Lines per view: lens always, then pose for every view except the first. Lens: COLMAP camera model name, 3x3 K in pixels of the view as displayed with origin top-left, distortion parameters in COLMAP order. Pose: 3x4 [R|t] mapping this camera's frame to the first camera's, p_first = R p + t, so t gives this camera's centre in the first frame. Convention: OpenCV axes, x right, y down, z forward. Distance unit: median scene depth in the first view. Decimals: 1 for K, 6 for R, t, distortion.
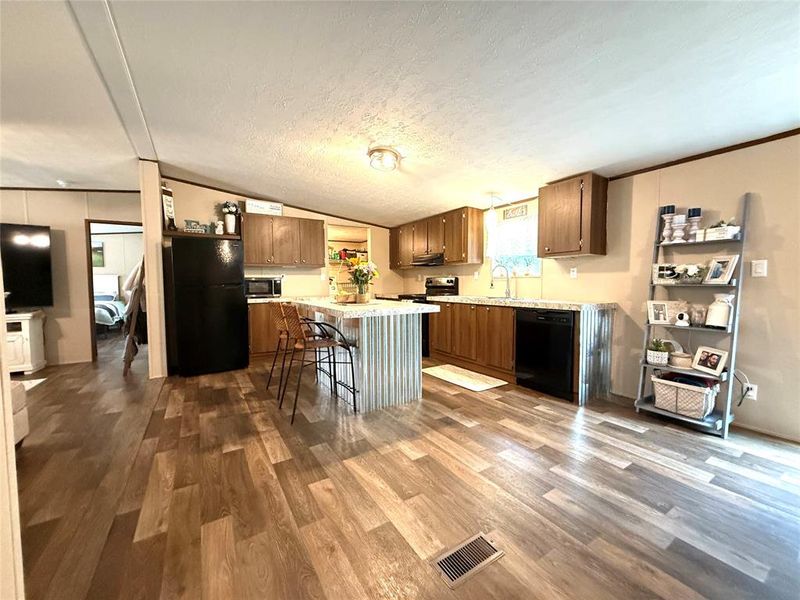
lens RADIAL K [[320.1, 0, 400.6], [0, 320.1, 300.4], [0, 0, 1]] dist [0.000924, 0.001139]
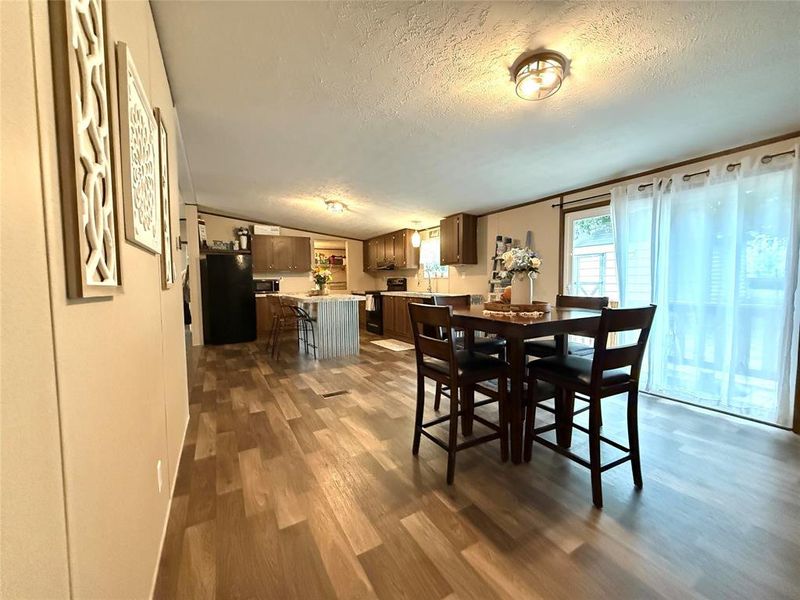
lens RADIAL K [[320.1, 0, 398.9], [0, 320.1, 301.7], [0, 0, 1]] dist [0.000924, 0.001139]
pose [[0.999006, -0.002698, -0.044500, 0.251914], [0.003112, 0.999952, 0.009237, 0.019419], [0.044473, -0.009366, 0.998967, -0.449930]]
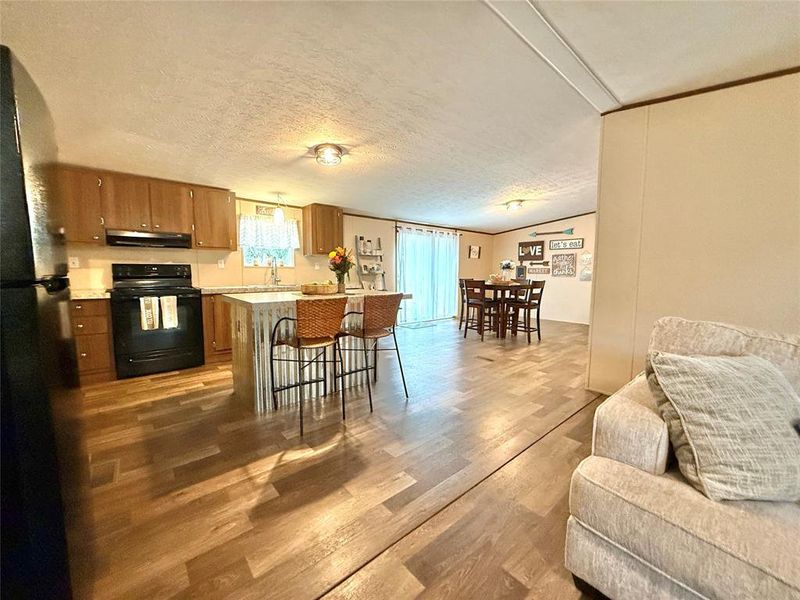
lens RADIAL K [[320.1, 0, 397.6], [0, 320.1, 304.9], [0, 0, 1]] dist [0.000924, 0.001139]
pose [[-0.147360, -0.099724, 0.984043, -0.865340], [0.047905, 0.993017, 0.107807, -0.040624], [-0.987922, 0.063027, -0.141553, 0.715402]]
